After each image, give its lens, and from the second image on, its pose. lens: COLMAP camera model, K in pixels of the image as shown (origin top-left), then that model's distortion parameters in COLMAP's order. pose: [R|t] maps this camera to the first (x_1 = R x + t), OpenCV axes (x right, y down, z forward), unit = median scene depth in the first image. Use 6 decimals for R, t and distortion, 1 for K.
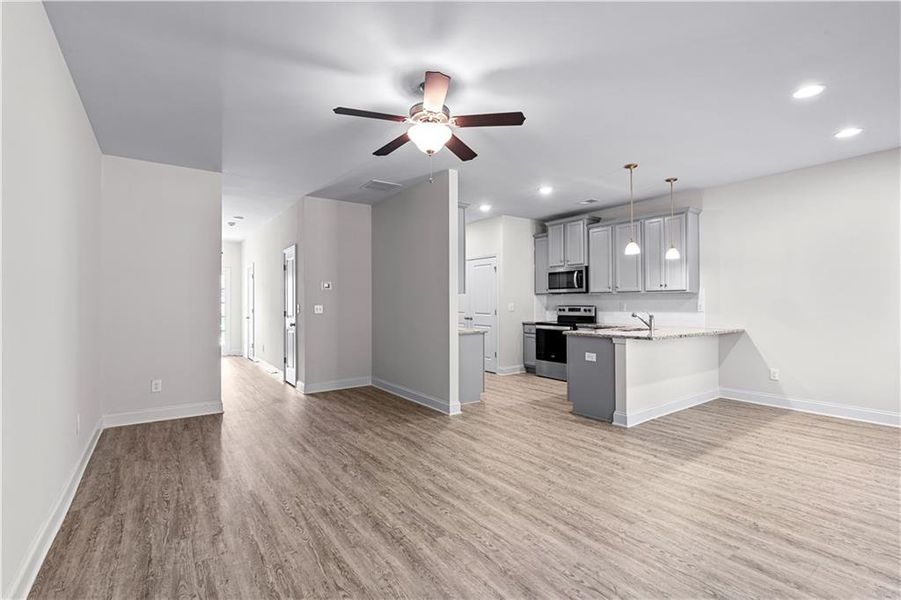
lens RADIAL K [[404.5, 0, 449.8], [0, 404.5, 302.4], [0, 0, 1]] dist [-0.009217, 0.003539]
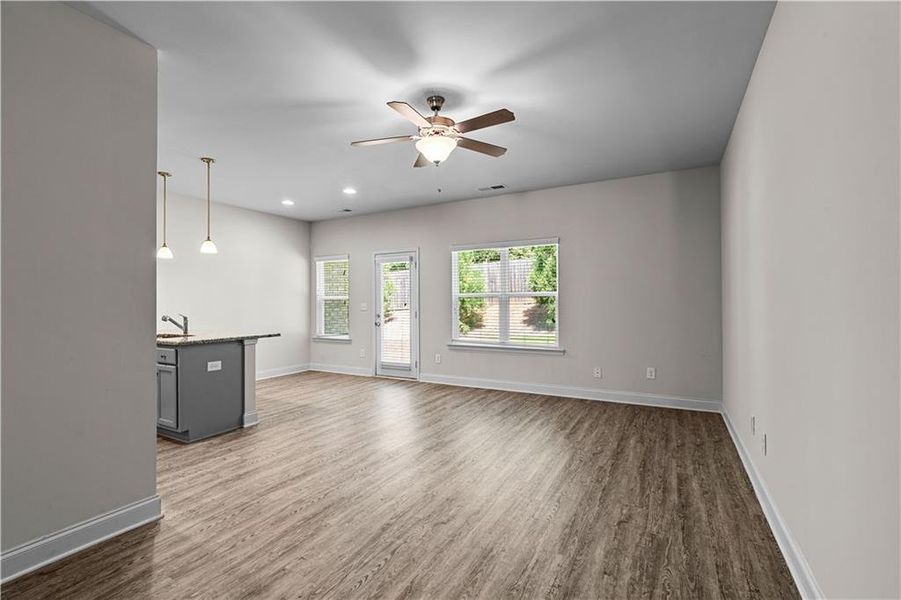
lens RADIAL K [[404.5, 0, 446.4], [0, 404.5, 299.4], [0, 0, 1]] dist [-0.009217, 0.003539]
pose [[-0.426850, 0.015908, 0.904183, -0.678907], [0.005618, 0.999873, -0.014939, 0.006600], [-0.904305, -0.001297, -0.426885, 0.946890]]
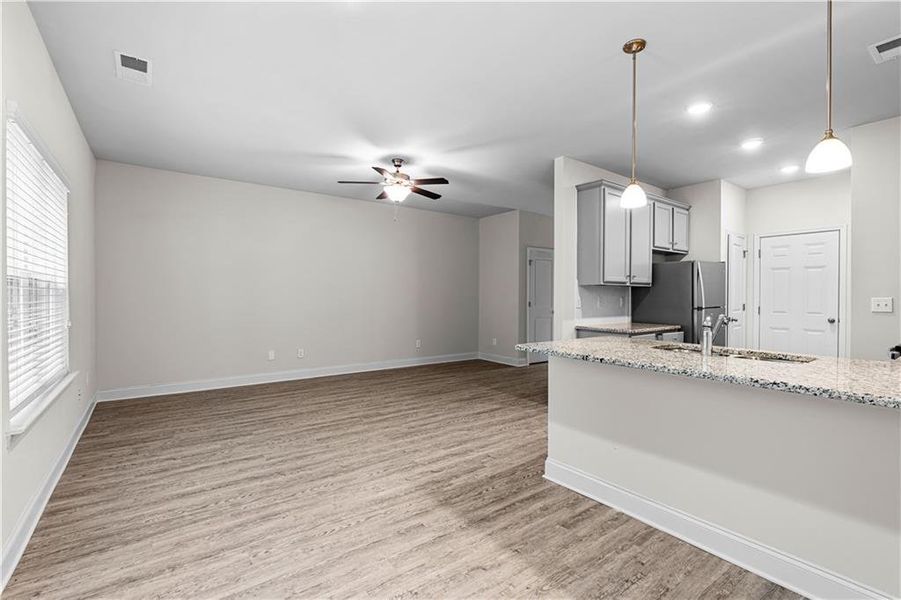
lens RADIAL K [[404.5, 0, 455.2], [0, 404.5, 298.5], [0, 0, 1]] dist [-0.009217, 0.003539]
pose [[0.034958, 0.009773, -0.999341, 1.049898], [-0.003182, 0.999948, 0.009668, 0.001545], [0.999384, 0.002842, 0.034988, 0.776410]]
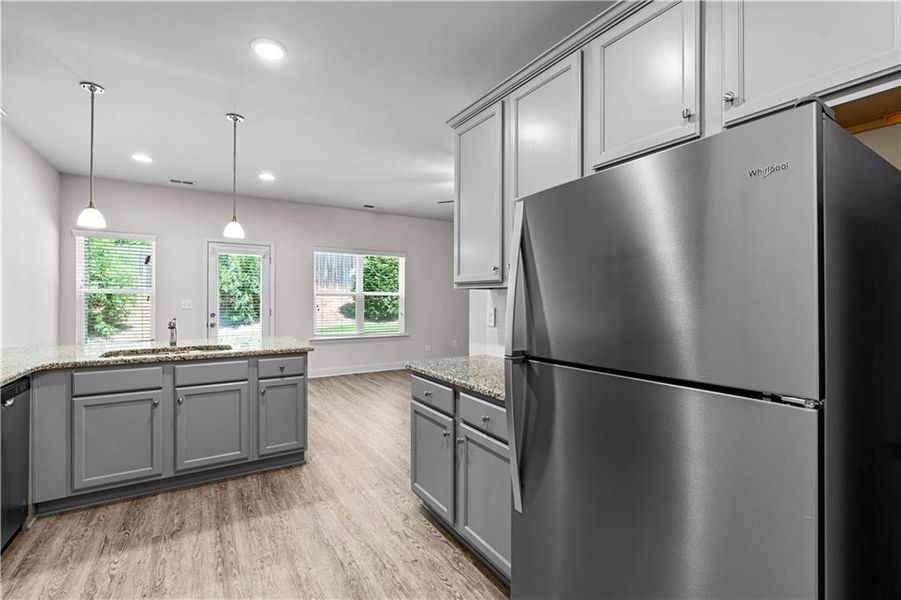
lens RADIAL K [[404.5, 0, 451.8], [0, 404.5, 298.3], [0, 0, 1]] dist [-0.009217, 0.003539]
pose [[-0.998963, -0.003941, 0.045356, 0.021154], [-0.003977, 0.999992, -0.000705, -0.010613], [-0.045353, -0.000885, -0.998971, 1.811519]]
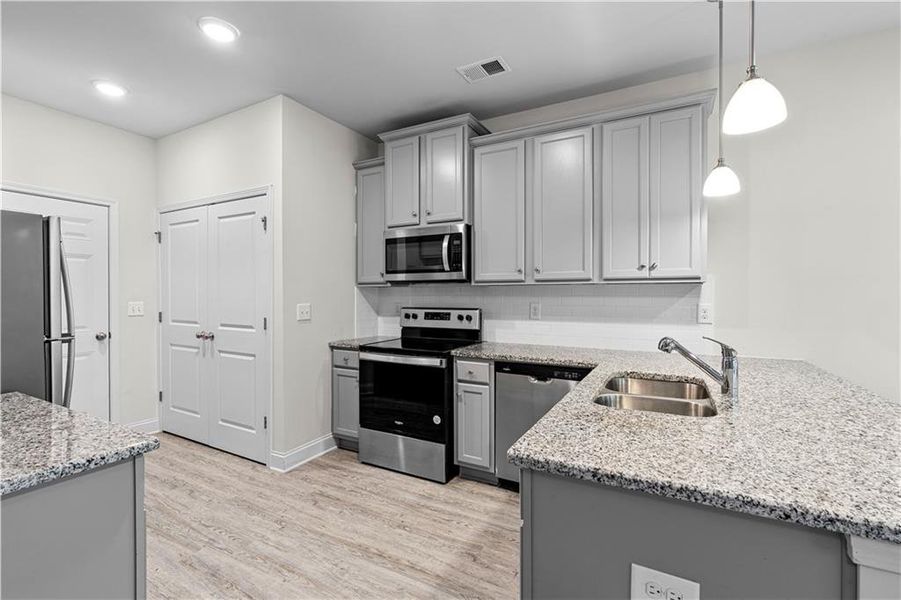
lens RADIAL K [[404.5, 0, 450.7], [0, 404.5, 298.8], [0, 0, 1]] dist [-0.009217, 0.003539]
pose [[0.897649, 0.000051, 0.440711, 0.171328], [-0.004258, 0.999954, 0.008556, -0.011708], [-0.440691, -0.009557, 0.897608, 0.895784]]
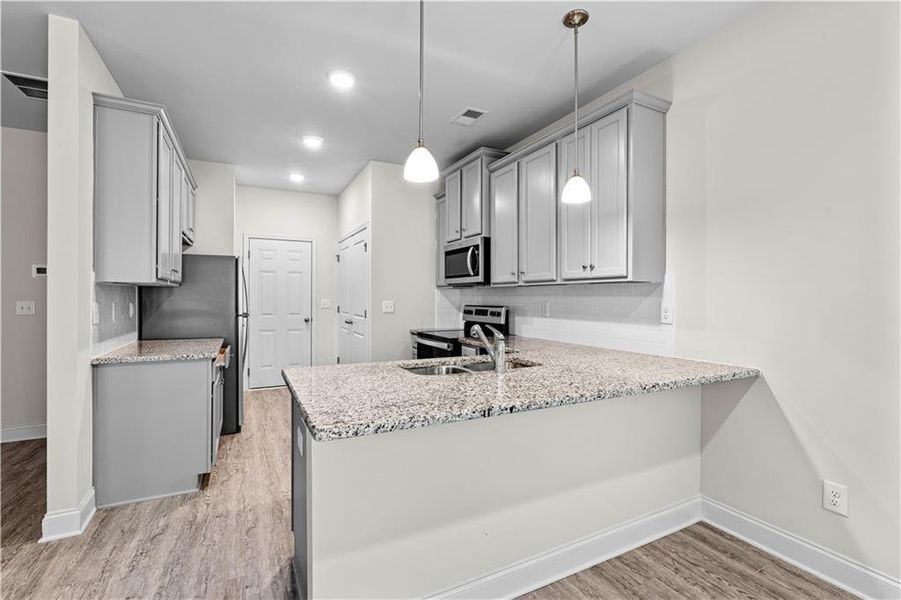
lens RADIAL K [[404.5, 0, 448.5], [0, 404.5, 298.0], [0, 0, 1]] dist [-0.009217, 0.003539]
pose [[0.989872, 0.007897, -0.141742, 0.562799], [-0.007525, 0.999967, 0.003162, -0.007398], [0.141762, -0.002064, 0.989899, 0.649373]]
